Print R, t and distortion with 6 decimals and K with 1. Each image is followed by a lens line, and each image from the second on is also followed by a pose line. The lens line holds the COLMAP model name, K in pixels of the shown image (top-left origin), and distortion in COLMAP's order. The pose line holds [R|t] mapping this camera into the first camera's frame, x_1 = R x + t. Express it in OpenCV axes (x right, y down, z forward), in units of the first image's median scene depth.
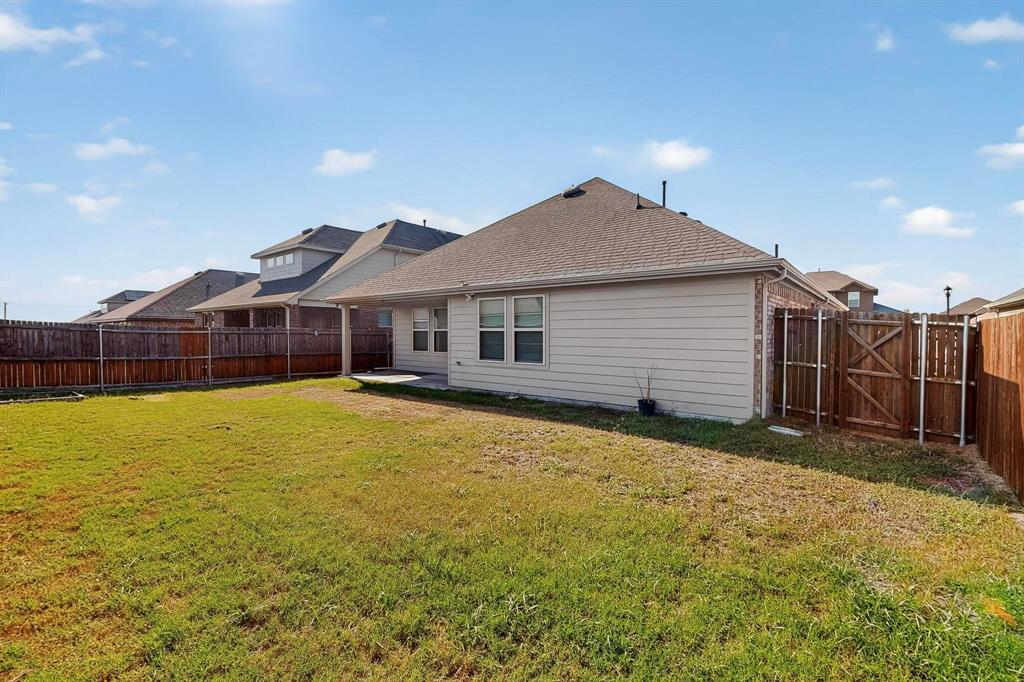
lens RADIAL K [[446.2, 0, 510.1], [0, 446.2, 338.7], [0, 0, 1]] dist [-0.002142, -0.000361]
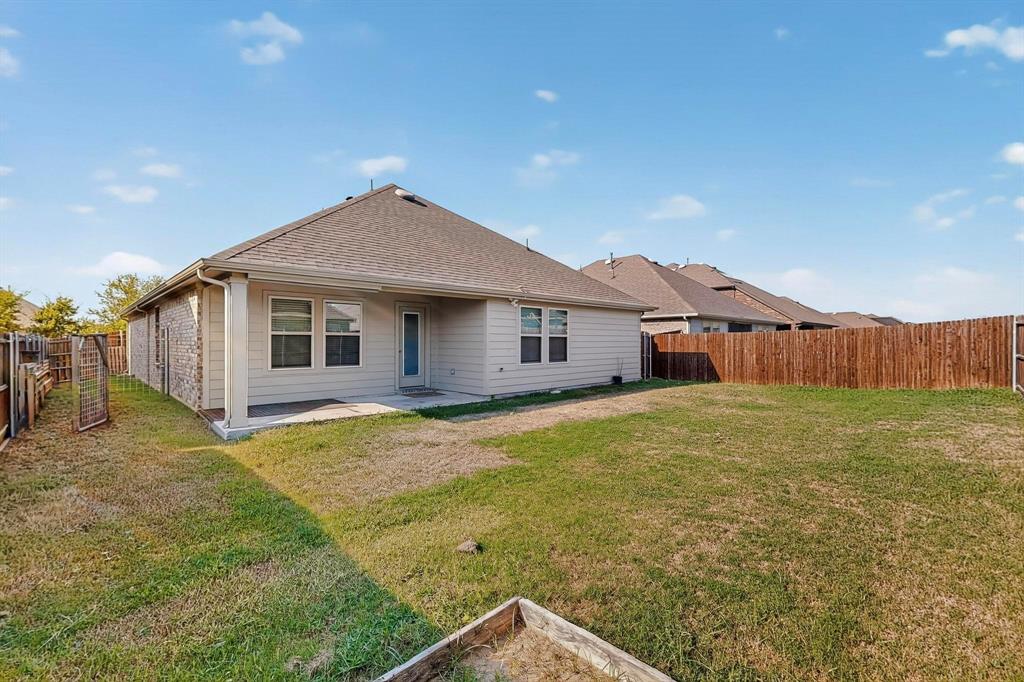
lens RADIAL K [[446.2, 0, 509.7], [0, 446.2, 340.4], [0, 0, 1]] dist [-0.002142, -0.000361]
pose [[0.096666, -0.008934, 0.995277, -1.157233], [0.009728, 0.999920, 0.008031, -0.017474], [-0.995269, 0.008906, 0.096746, 0.964672]]
